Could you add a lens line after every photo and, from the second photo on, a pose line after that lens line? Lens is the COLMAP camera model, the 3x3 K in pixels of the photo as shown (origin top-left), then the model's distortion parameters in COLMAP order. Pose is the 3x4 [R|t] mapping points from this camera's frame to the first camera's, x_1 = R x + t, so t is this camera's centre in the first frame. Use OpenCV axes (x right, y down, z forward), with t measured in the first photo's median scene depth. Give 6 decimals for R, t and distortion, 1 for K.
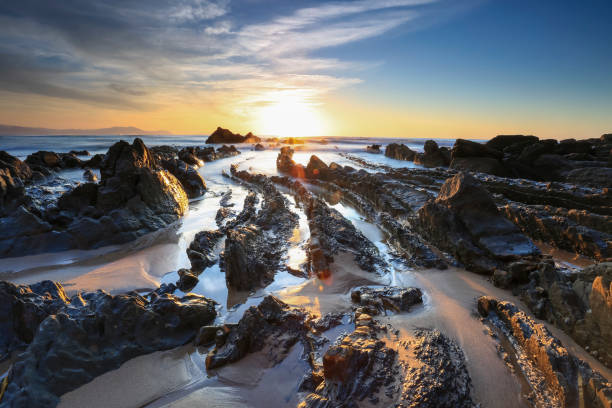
lens RADIAL K [[325.3, 0, 305.7], [0, 325.3, 200.2], [0, 0, 1]] dist [-0.023395, 0.010865]
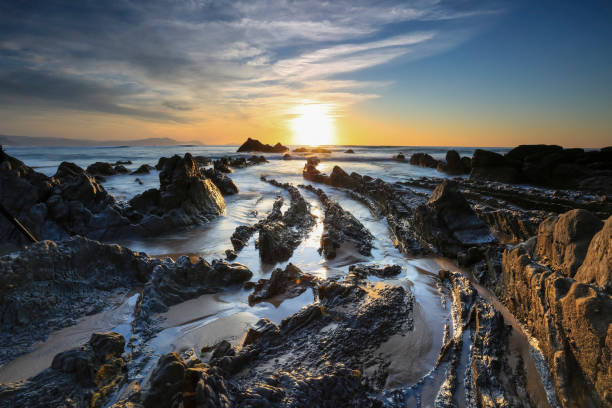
lens RADIAL K [[325.3, 0, 301.8], [0, 325.3, 202.0], [0, 0, 1]] dist [-0.023395, 0.010865]
pose [[0.995313, 0.007972, -0.096379, 0.050250], [-0.010125, 0.999709, -0.021877, 0.029246], [0.096176, 0.022750, 0.995104, -0.287223]]
